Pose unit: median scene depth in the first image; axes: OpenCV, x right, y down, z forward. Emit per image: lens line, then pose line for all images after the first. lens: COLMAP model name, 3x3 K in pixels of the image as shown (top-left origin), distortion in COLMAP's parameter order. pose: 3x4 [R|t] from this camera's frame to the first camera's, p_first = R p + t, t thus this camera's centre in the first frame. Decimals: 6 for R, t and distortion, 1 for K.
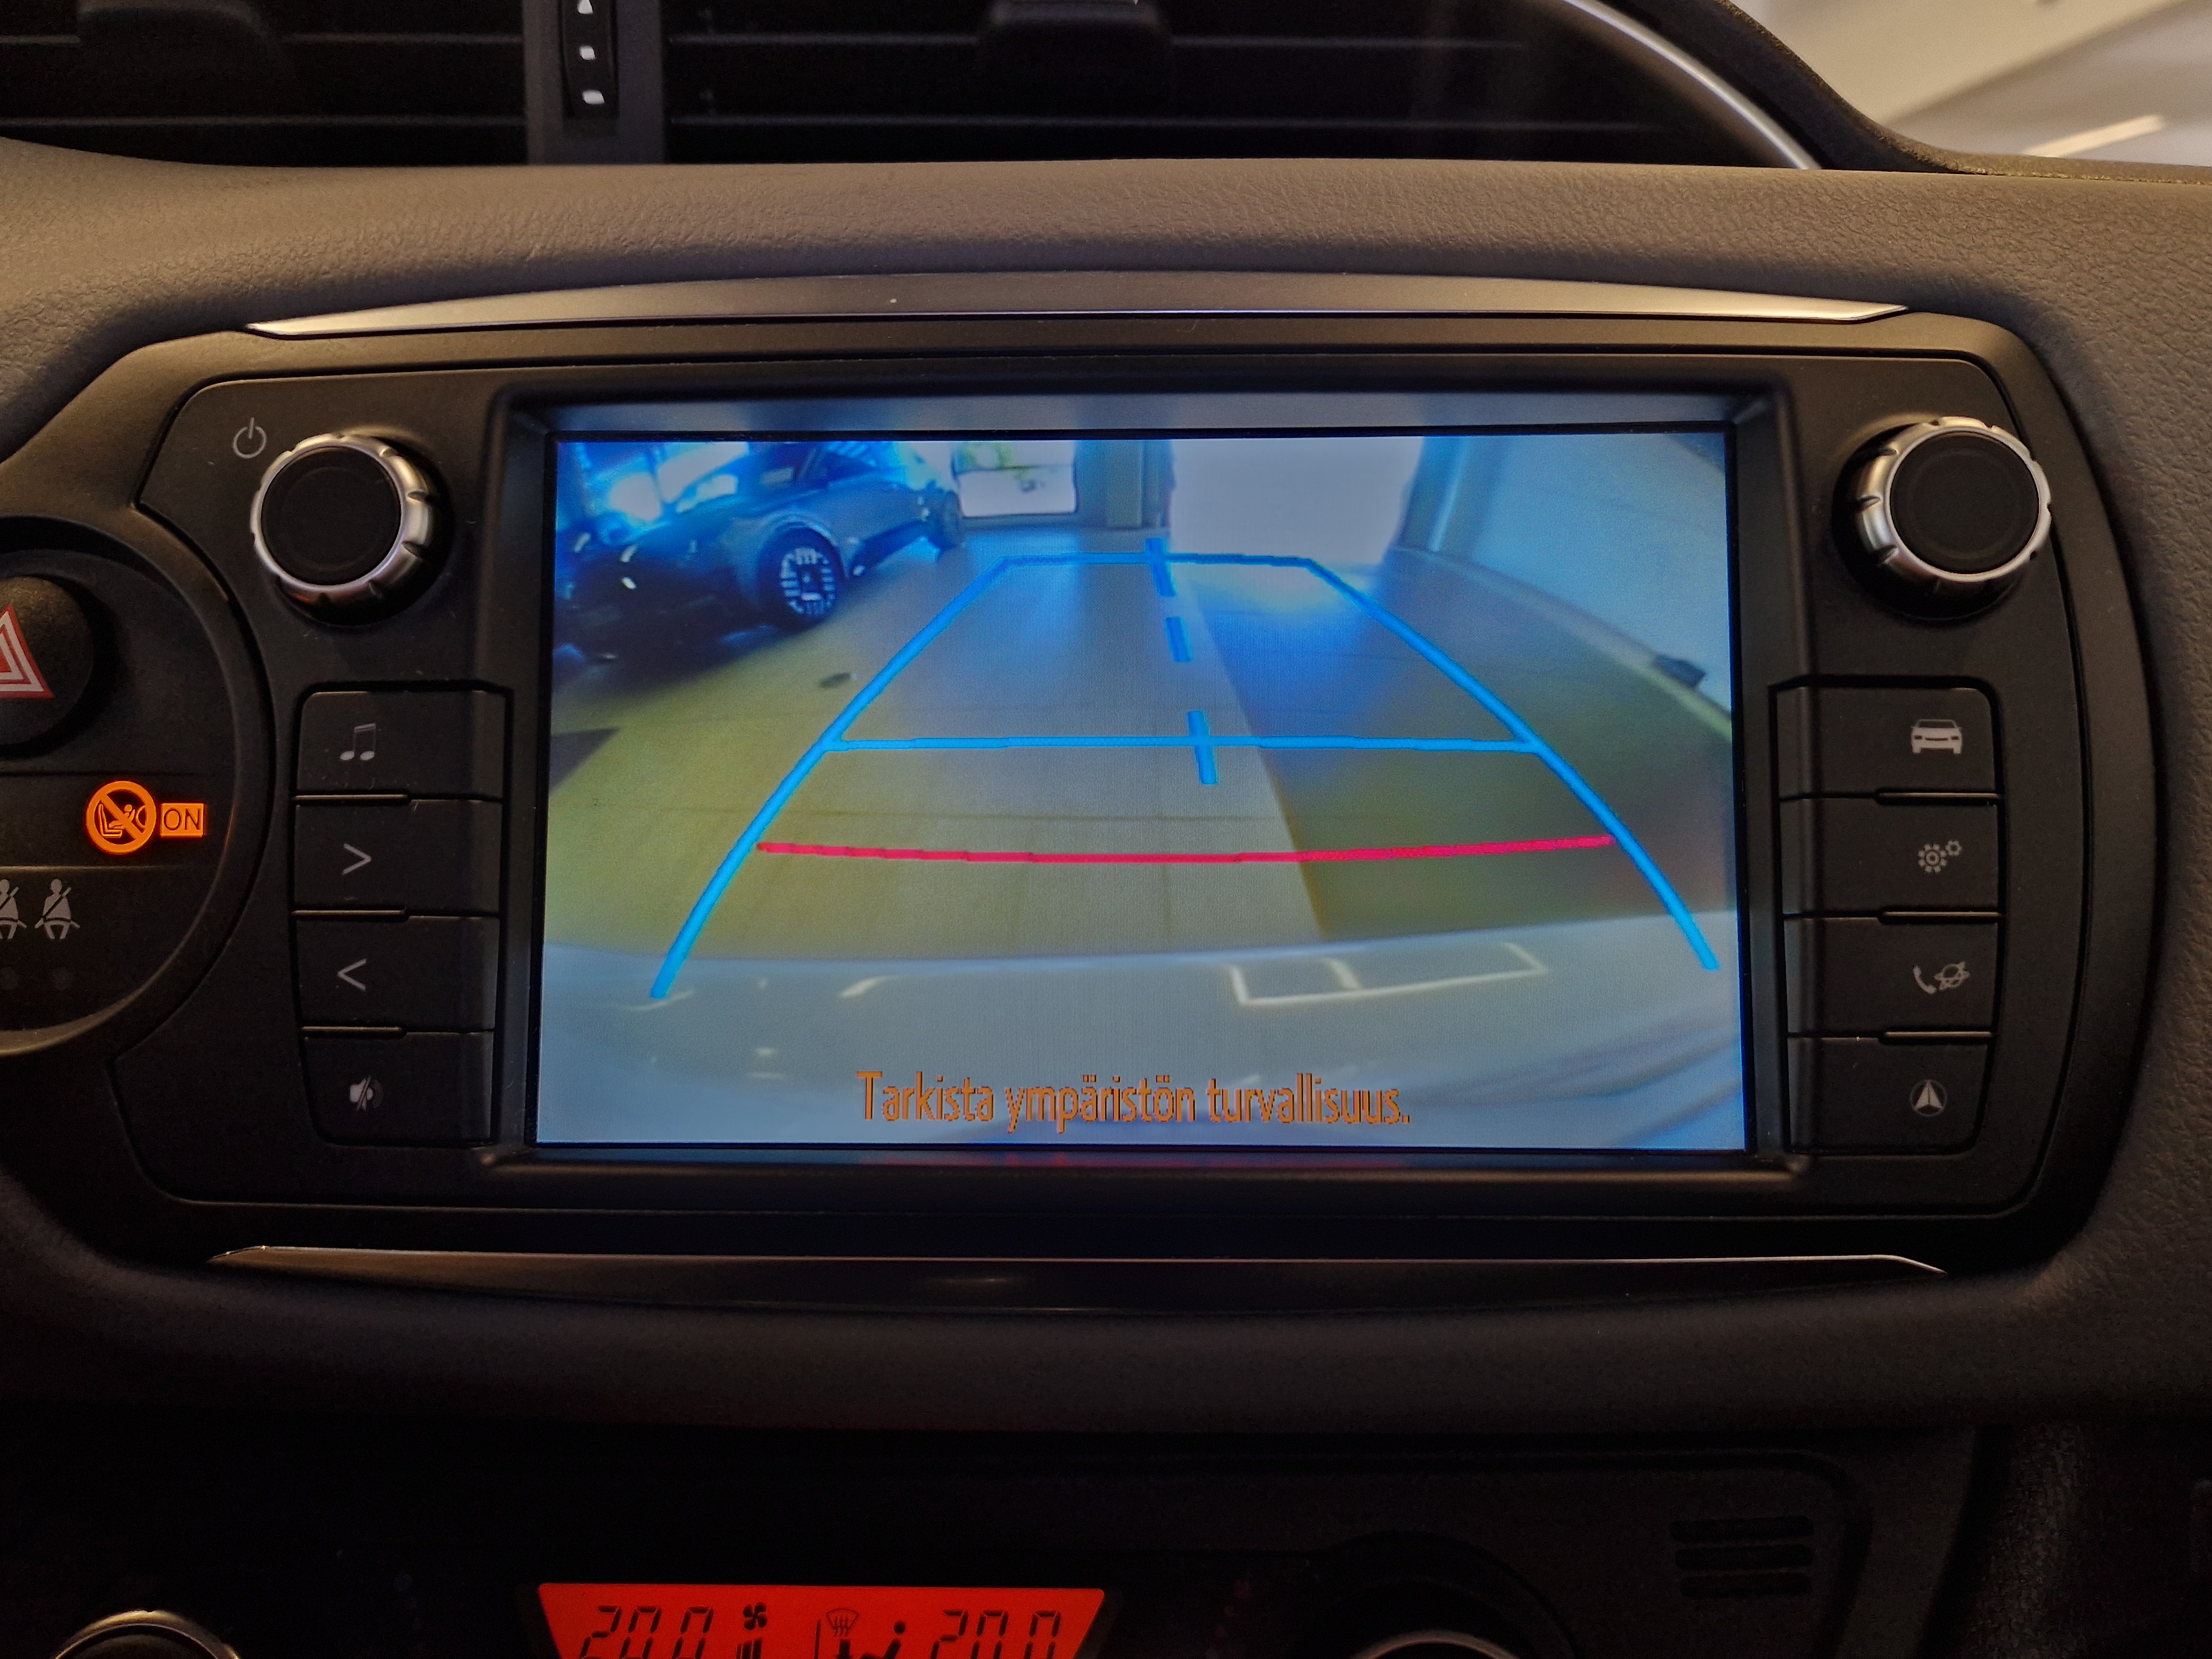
lens RADIAL K [[1694.2, 0, 1072.1], [0, 1694.2, 842.1], [0, 0, 1]] dist [0.053570, -0.045270]
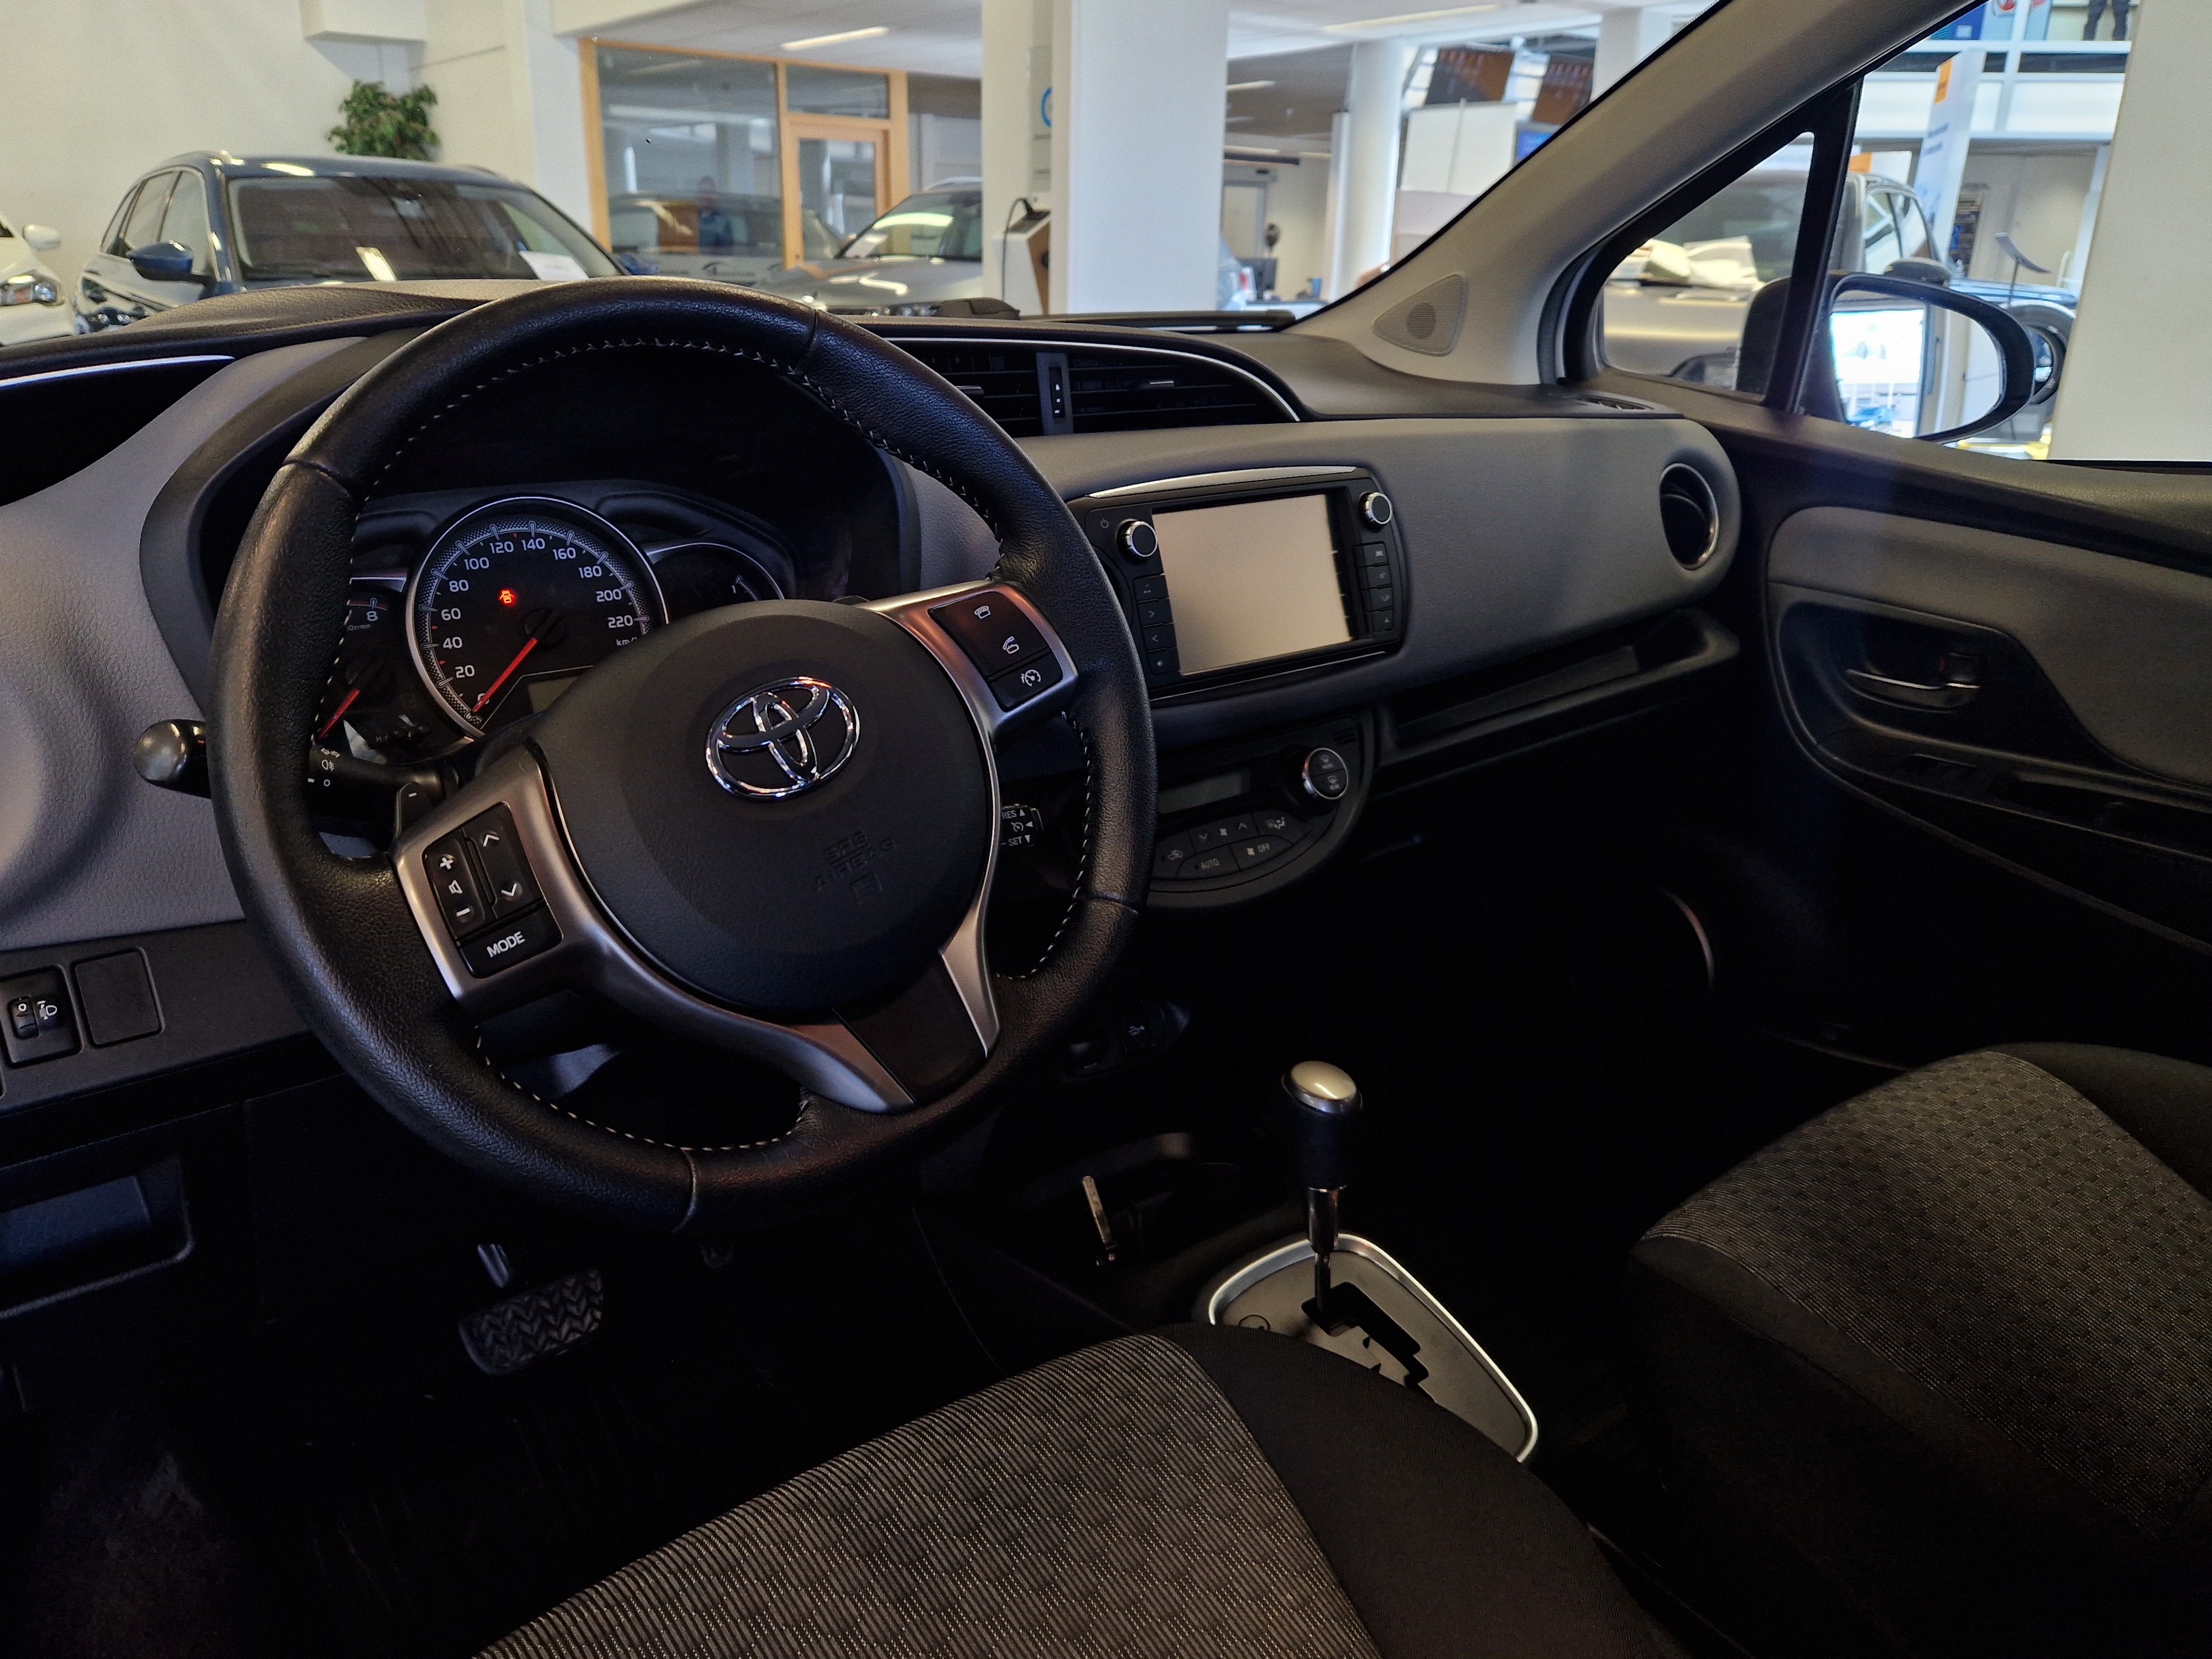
lens RADIAL K [[1539.6, 0, 1106.0], [0, 1539.6, 829.5], [0, 0, 1]] dist [-0.001408, -0.000390]
pose [[0.774302, -0.208083, 0.597627, -3.056557], [0.139602, 0.977293, 0.159403, -0.097552], [-0.617226, -0.039996, 0.785769, -2.170552]]
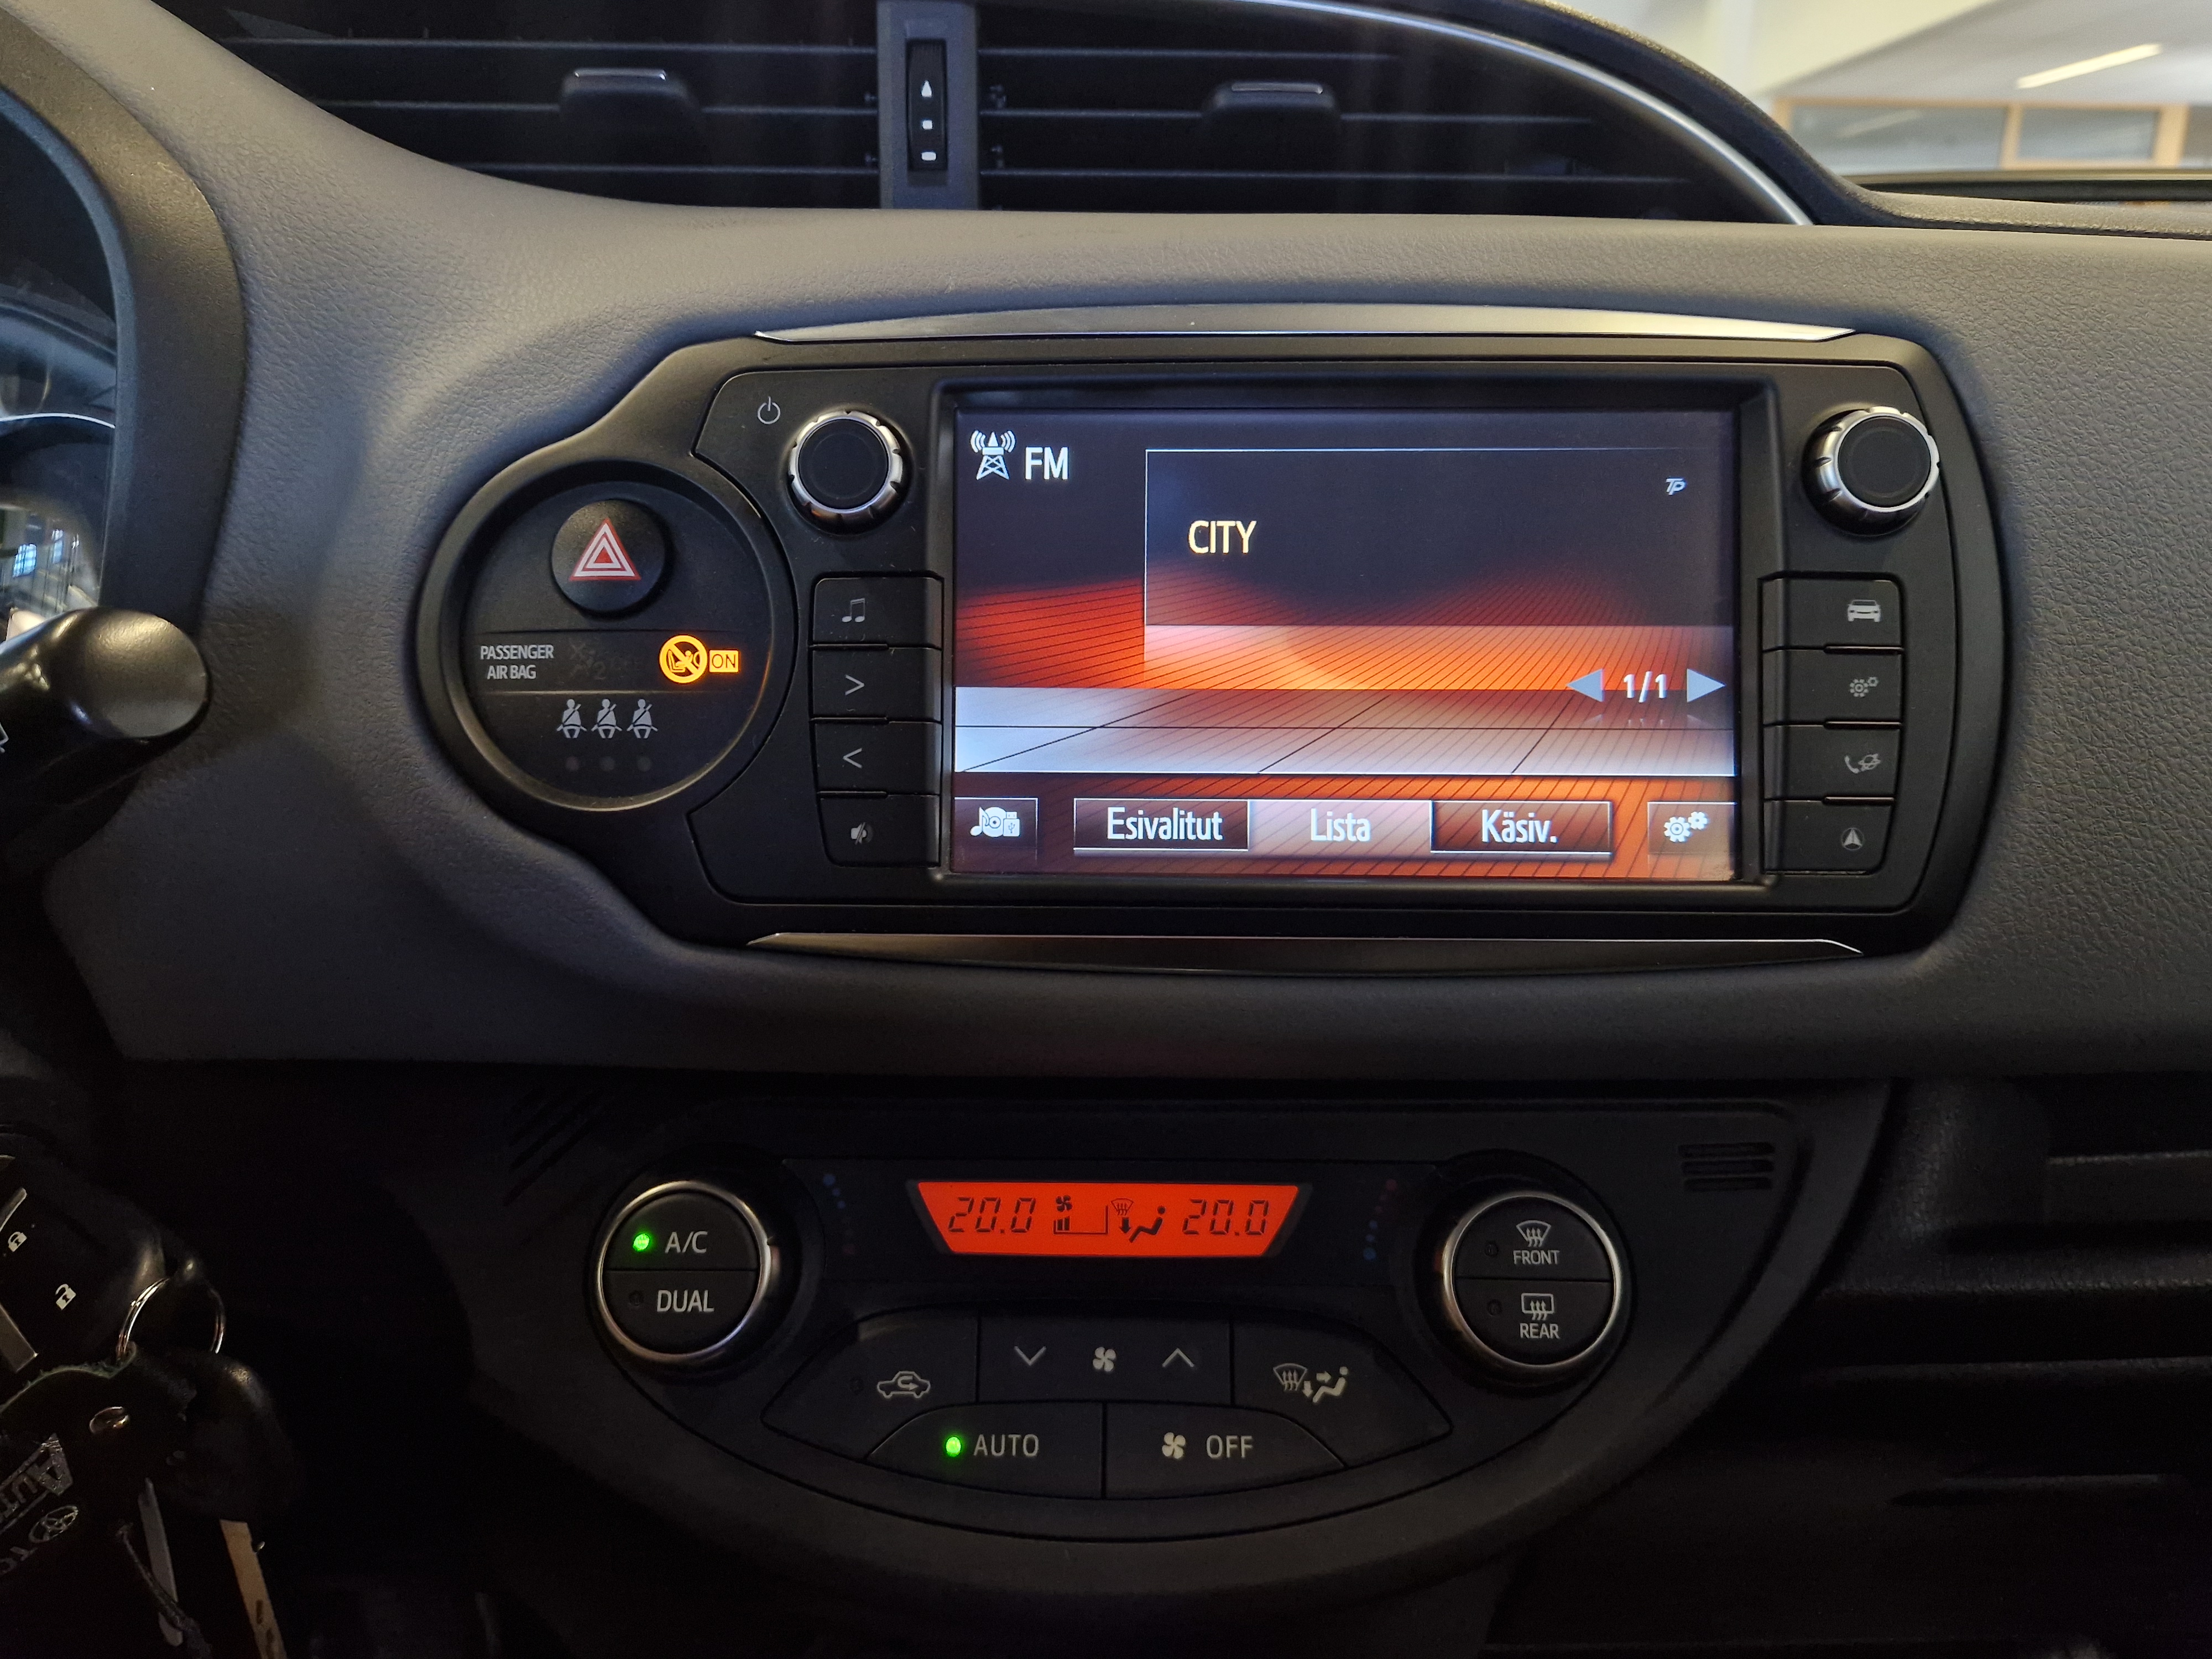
lens RADIAL K [[1634.0, 0, 1098.2], [0, 1634.0, 813.6], [0, 0, 1]] dist [0.114897, -0.122857]
pose [[0.999859, 0.005968, 0.015715, -0.214720], [-0.006508, 0.999381, 0.034570, 0.073605], [-0.015499, -0.034667, 0.999279, -0.508760]]
